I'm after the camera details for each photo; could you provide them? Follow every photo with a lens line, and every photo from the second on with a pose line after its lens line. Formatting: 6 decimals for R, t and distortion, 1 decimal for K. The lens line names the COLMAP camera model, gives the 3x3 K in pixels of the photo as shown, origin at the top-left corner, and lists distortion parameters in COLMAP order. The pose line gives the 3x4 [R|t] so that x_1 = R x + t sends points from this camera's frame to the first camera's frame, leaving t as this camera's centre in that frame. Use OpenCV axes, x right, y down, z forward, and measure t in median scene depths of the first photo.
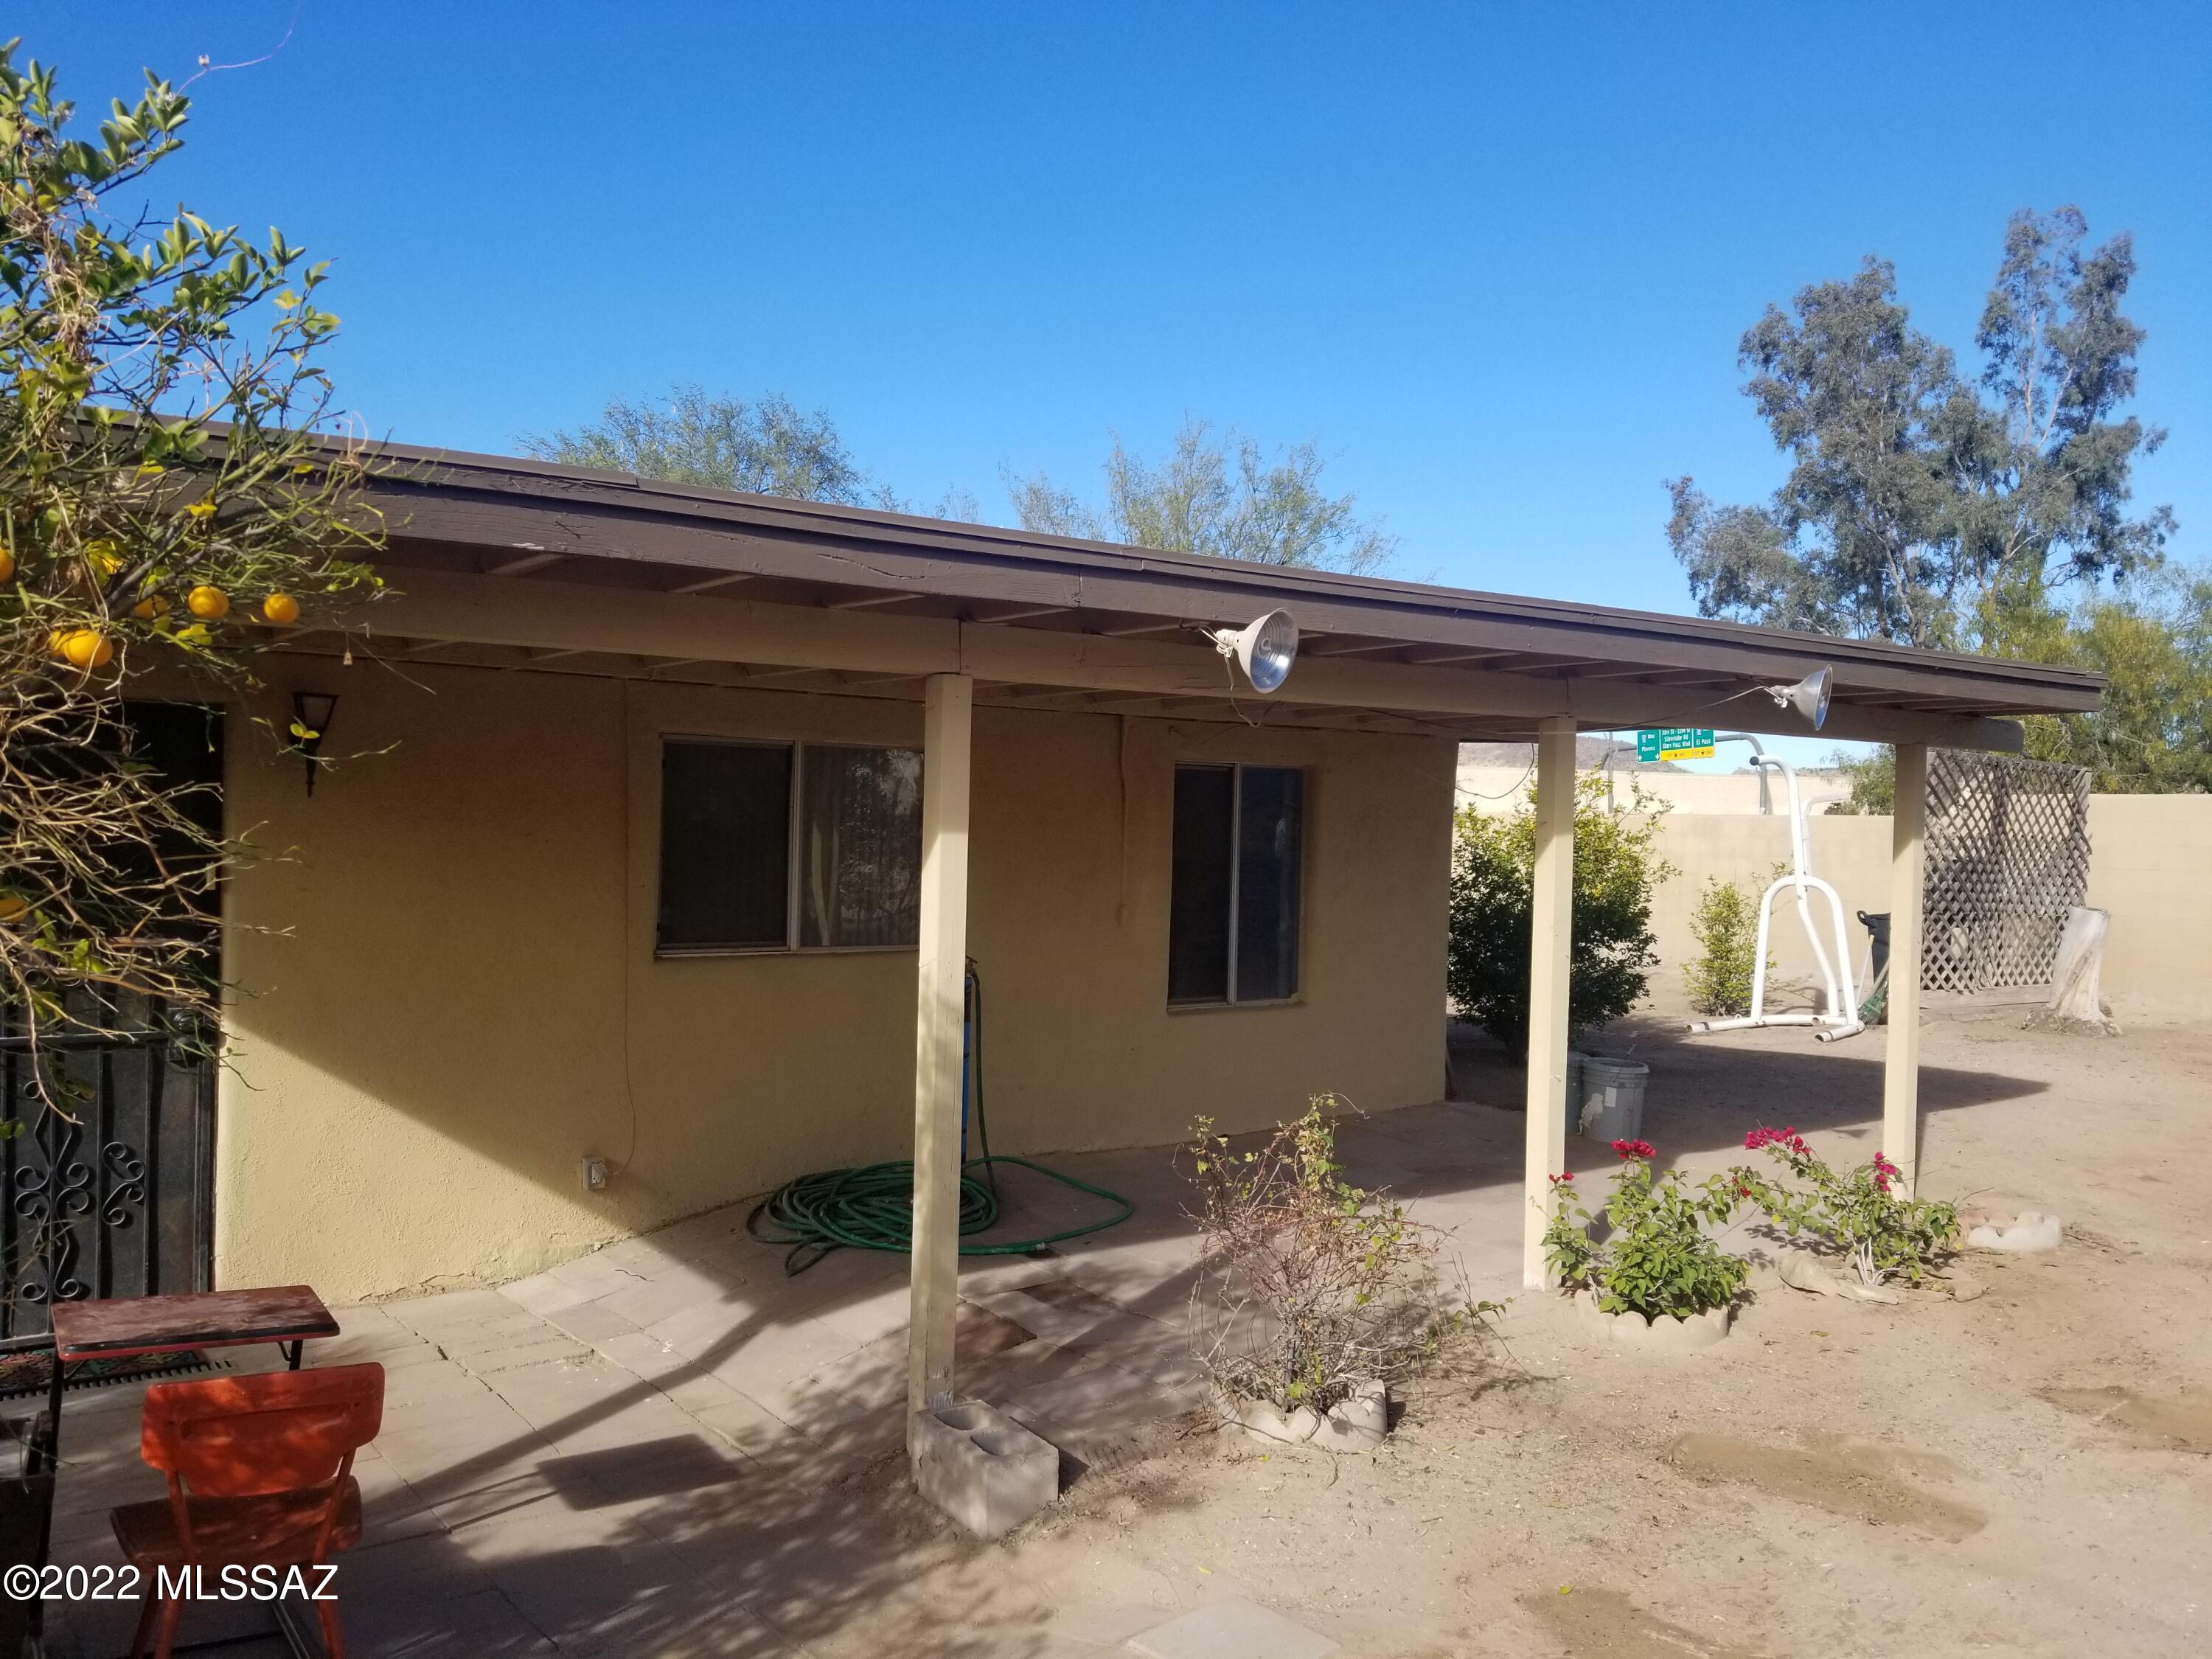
lens RADIAL K [[1756.7, 0, 1106.0], [0, 1756.7, 829.5], [0, 0, 1]] dist [0.073855, -0.152824]
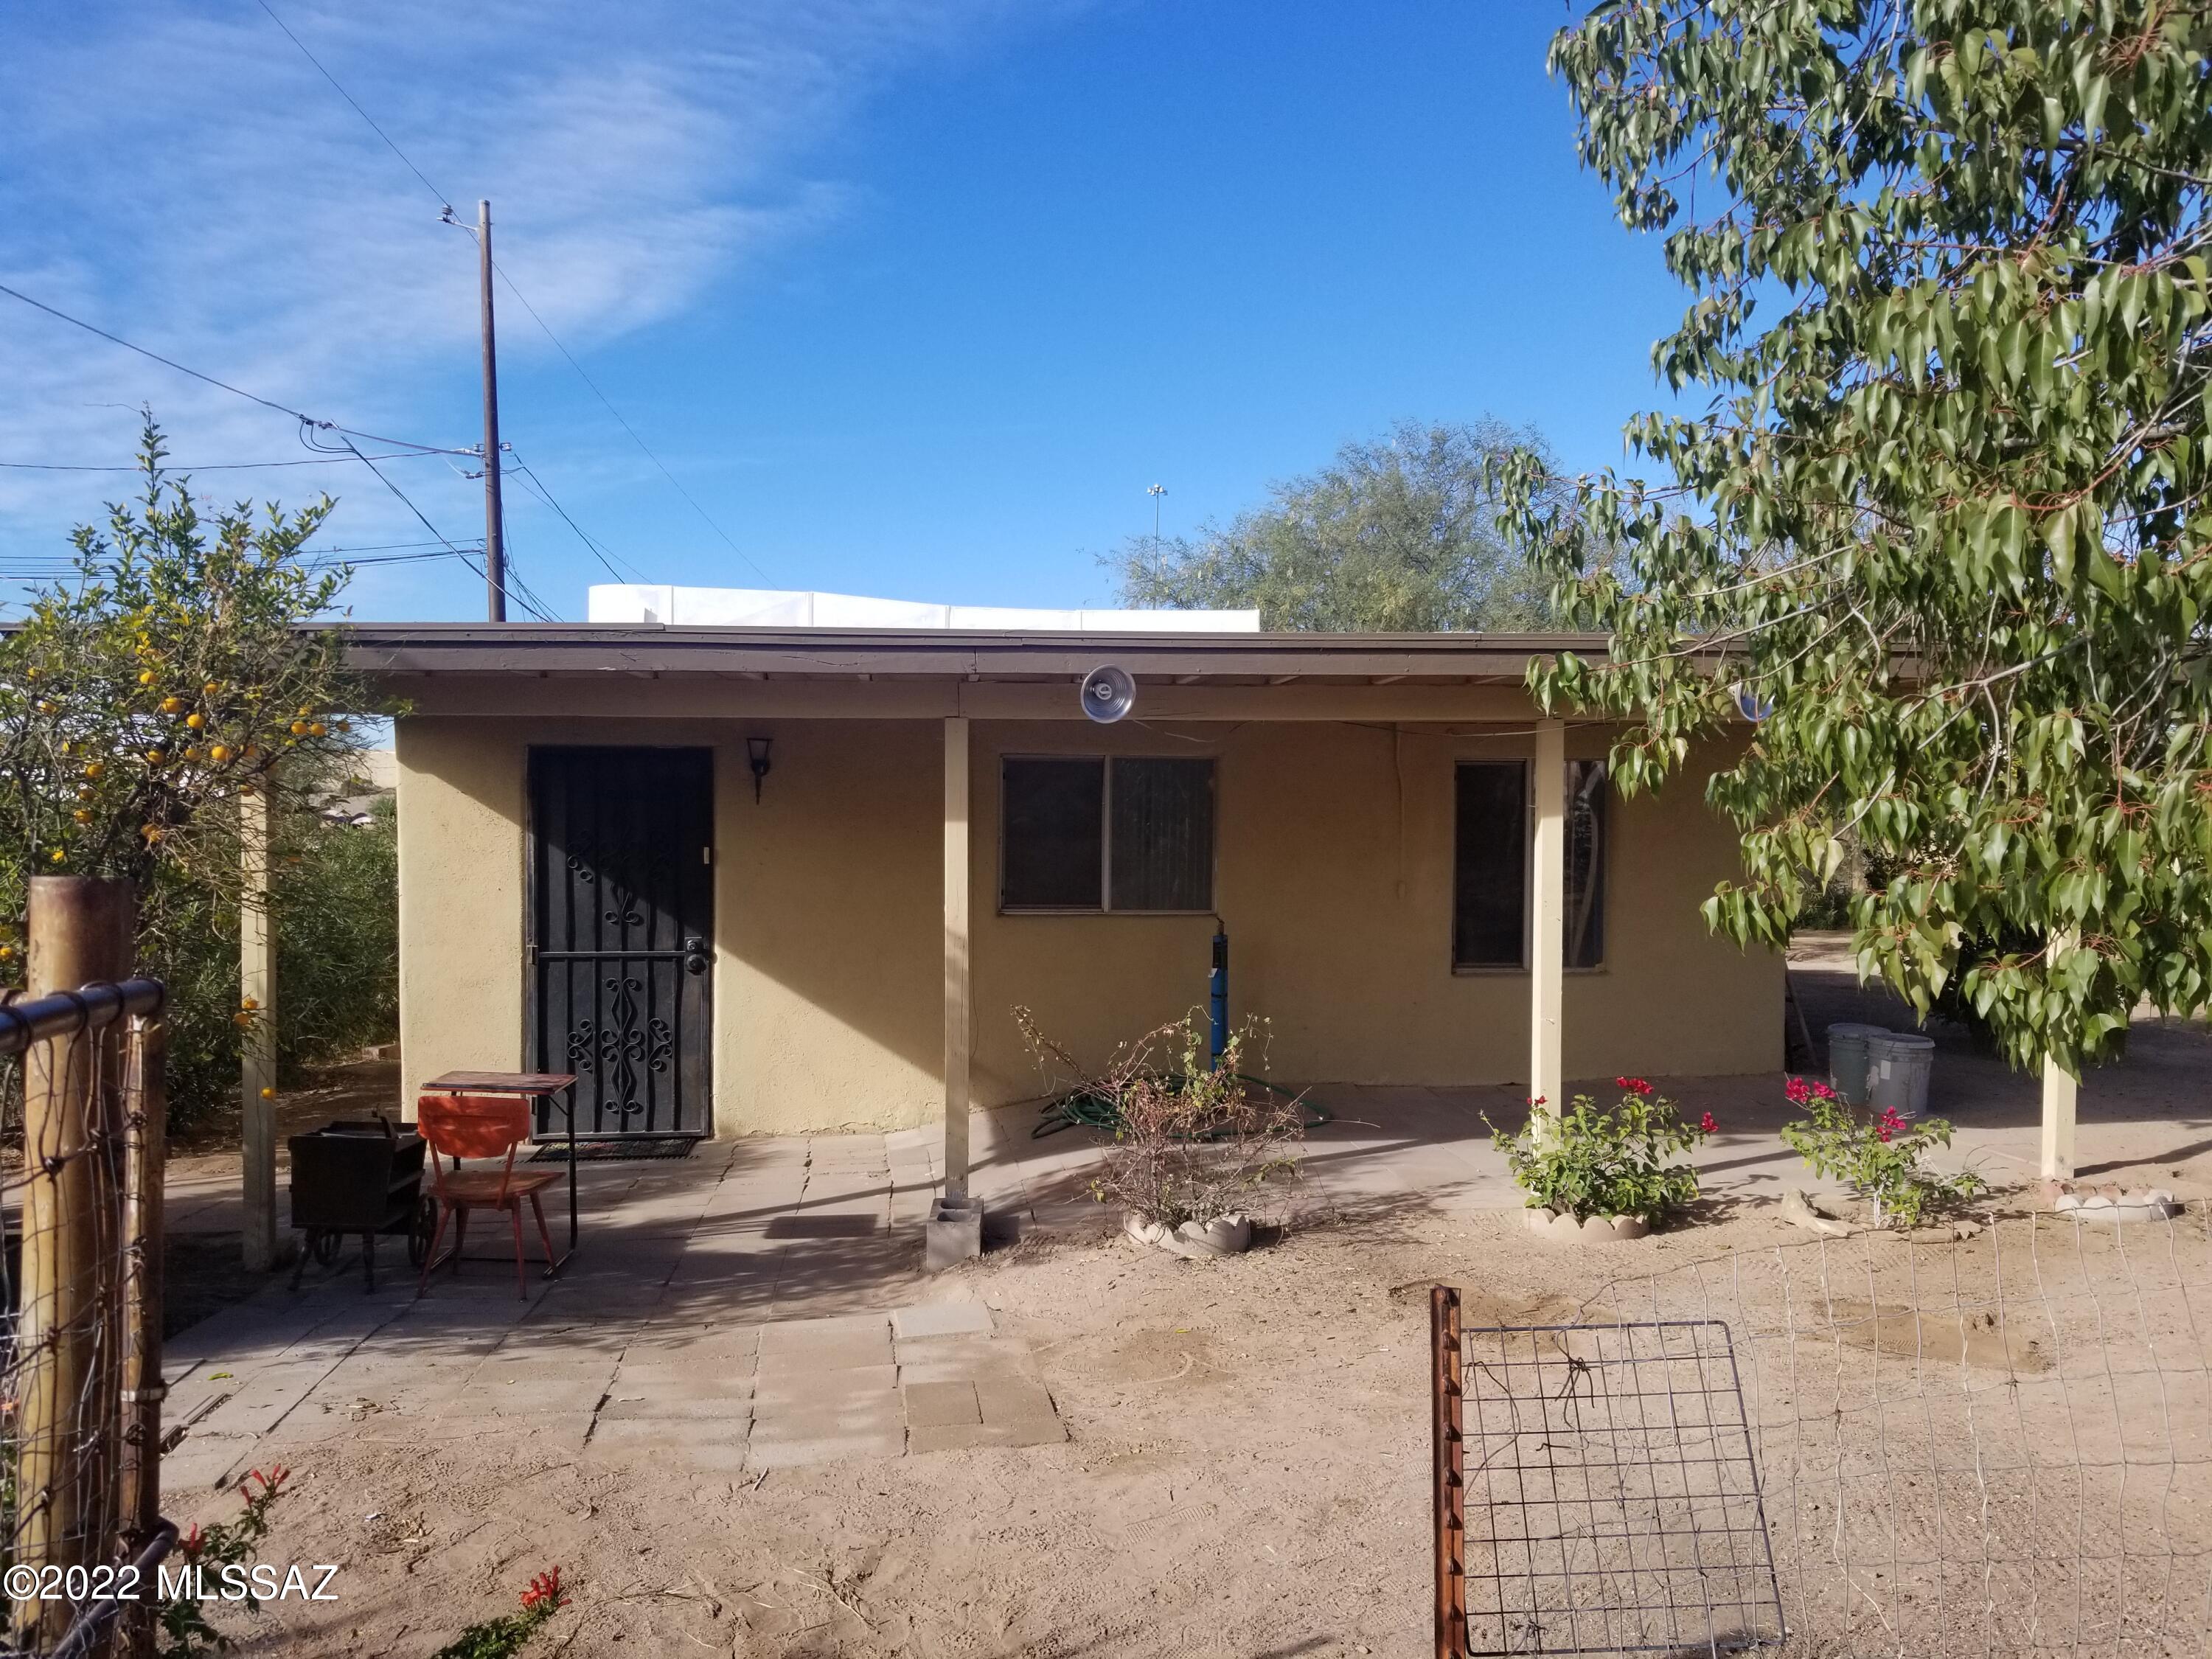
lens RADIAL K [[1756.7, 0, 1106.0], [0, 1756.7, 829.5], [0, 0, 1]] dist [0.073855, -0.152824]
pose [[0.864388, -0.009665, -0.502732, 0.775025], [0.011070, 0.999939, -0.000192, 0.009728], [0.502703, -0.005400, 0.864442, -0.244244]]
